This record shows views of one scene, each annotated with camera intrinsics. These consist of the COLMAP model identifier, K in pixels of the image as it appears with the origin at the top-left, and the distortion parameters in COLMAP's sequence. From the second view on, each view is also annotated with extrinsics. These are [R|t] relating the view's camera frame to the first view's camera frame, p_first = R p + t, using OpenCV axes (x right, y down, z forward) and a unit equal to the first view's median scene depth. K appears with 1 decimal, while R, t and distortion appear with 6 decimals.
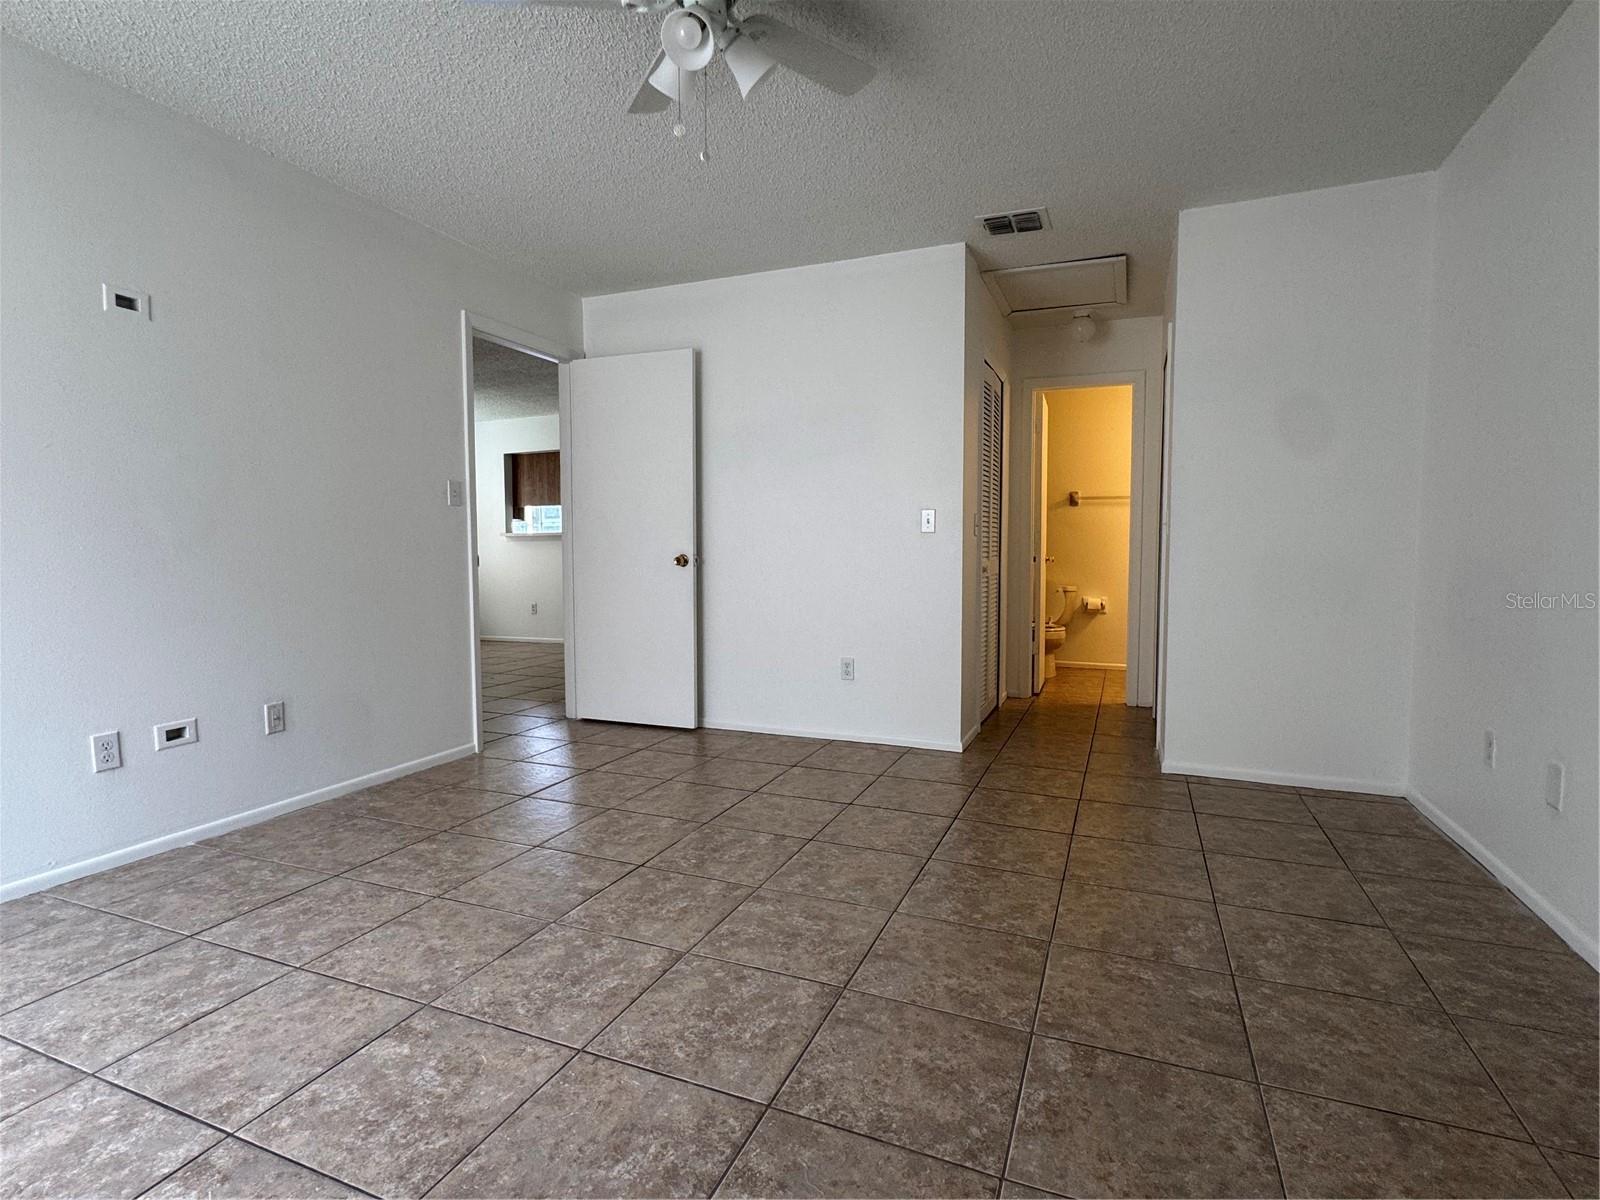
lens RADIAL K [[790.5, 0, 805.8], [0, 790.5, 597.2], [0, 0, 1]] dist [-0.003435, 0.000327]
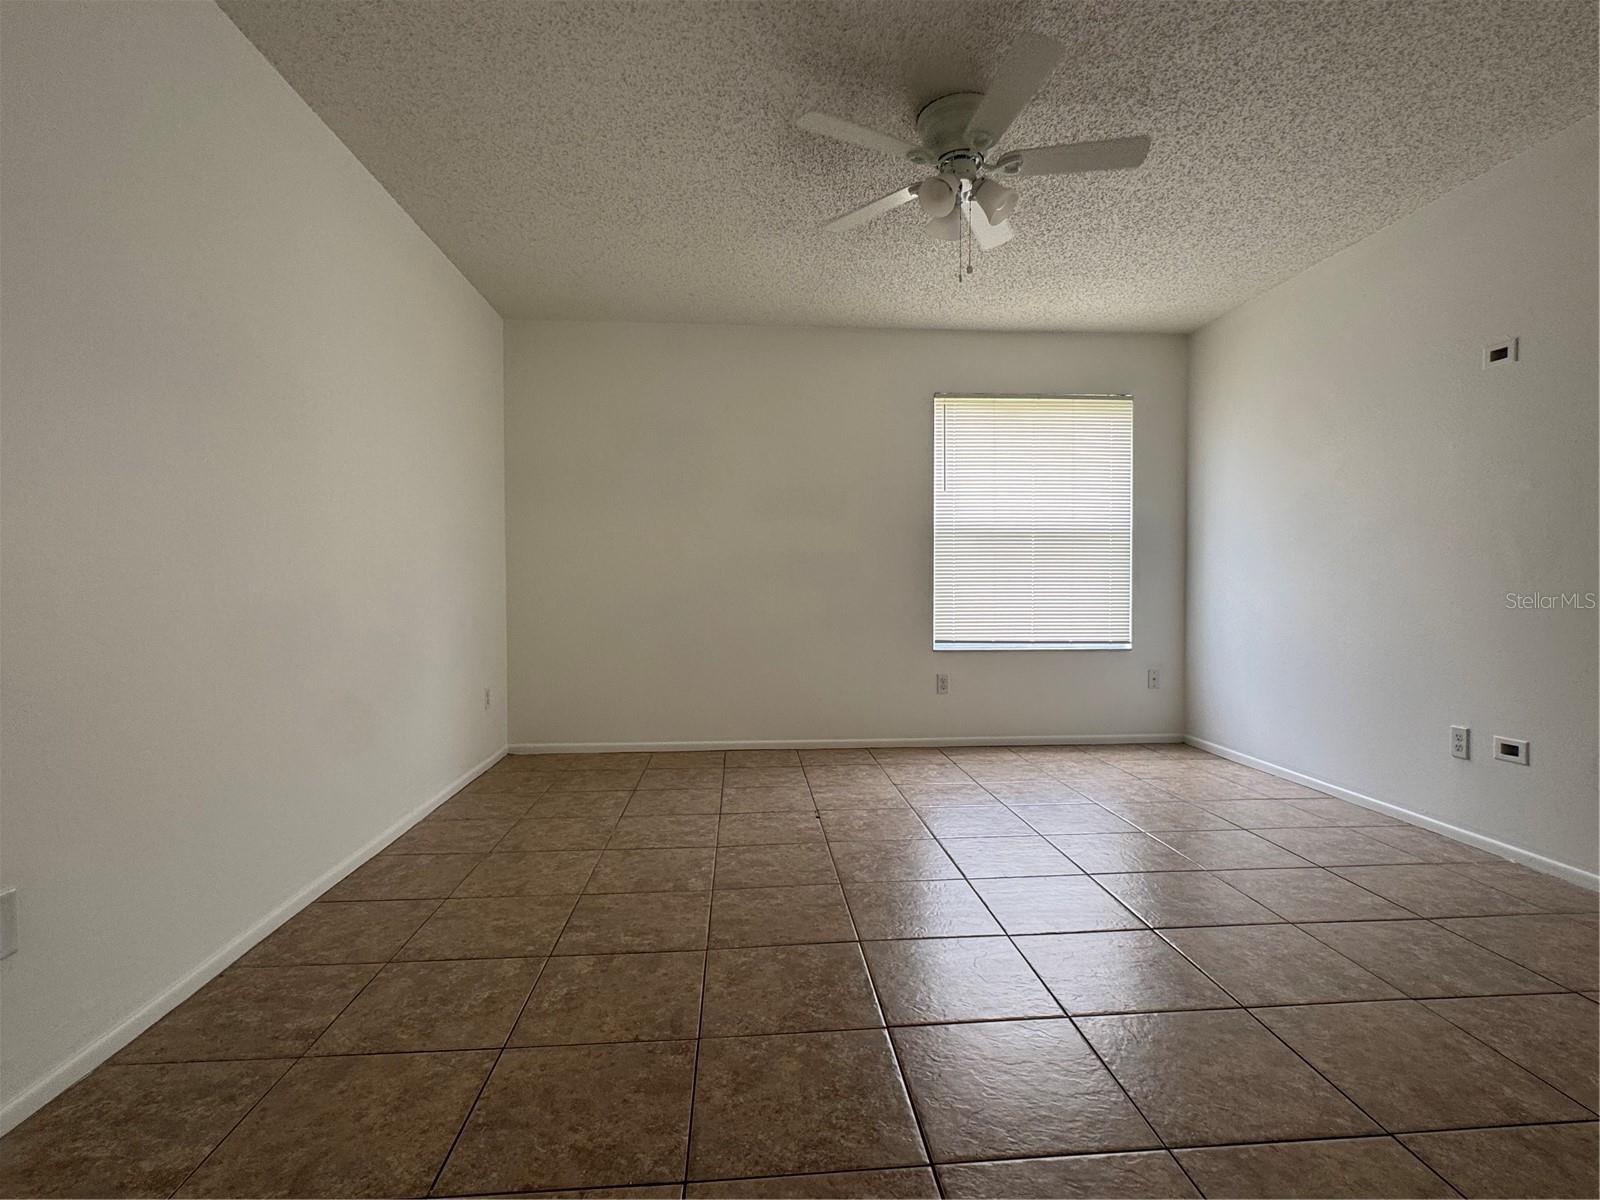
lens RADIAL K [[790.5, 0, 802.0], [0, 790.5, 601.1], [0, 0, 1]] dist [-0.003435, 0.000327]
pose [[-0.893193, 0.015926, -0.449392, 0.680403], [-0.024558, 0.996154, 0.084113, -0.118449], [0.449003, 0.086165, -0.889366, 2.006726]]
